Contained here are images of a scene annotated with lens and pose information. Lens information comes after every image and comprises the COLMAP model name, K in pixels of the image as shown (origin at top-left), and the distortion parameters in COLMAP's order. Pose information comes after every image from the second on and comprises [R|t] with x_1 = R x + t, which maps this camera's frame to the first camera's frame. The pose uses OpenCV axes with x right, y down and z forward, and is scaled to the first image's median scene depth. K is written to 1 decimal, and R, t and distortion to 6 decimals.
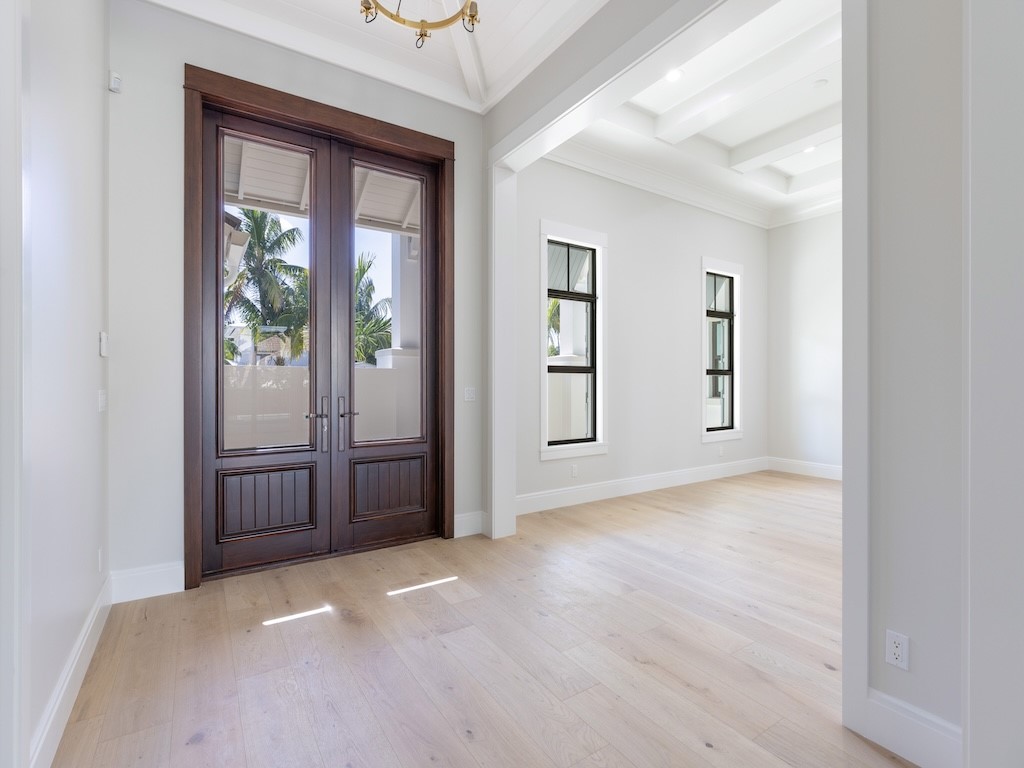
lens RADIAL K [[491.0, 0, 512.7], [0, 491.0, 385.3], [0, 0, 1]] dist [-0.000530, -0.000027]
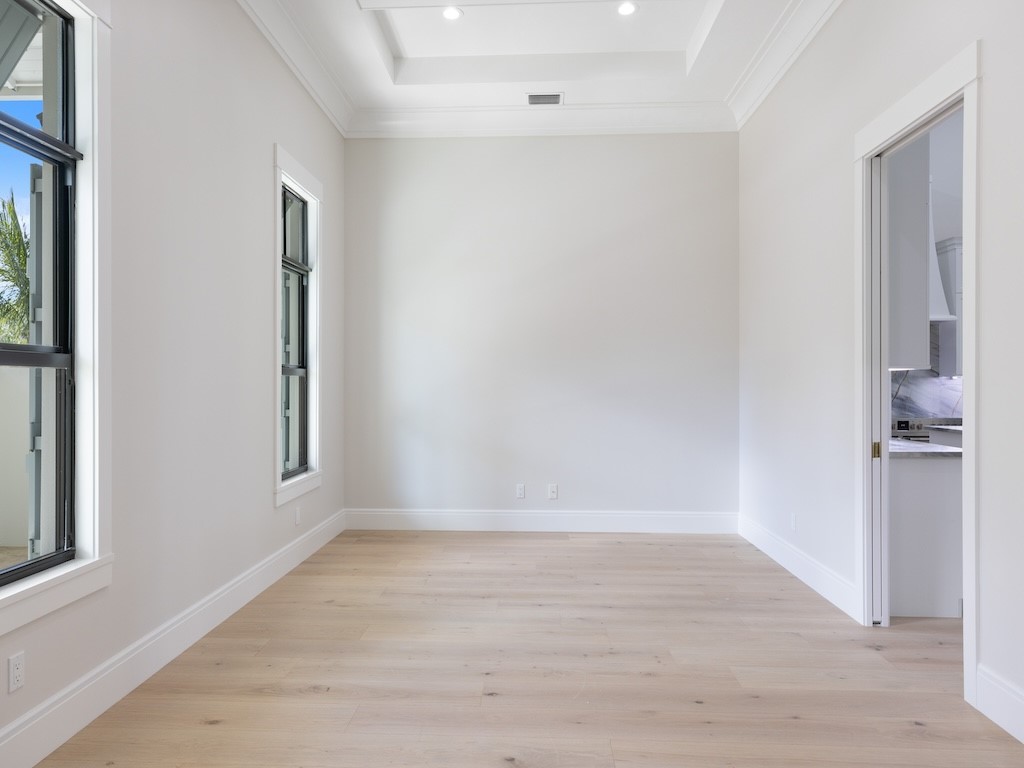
lens RADIAL K [[653.7, 0, 513.2], [0, 653.7, 383.1], [0, 0, 1]] dist [-0.004911, -0.003570]
pose [[0.580261, -0.001839, 0.814428, -0.029284], [0.007554, 0.999967, -0.003124, -0.009665], [-0.814395, 0.007965, 0.580256, 0.468012]]
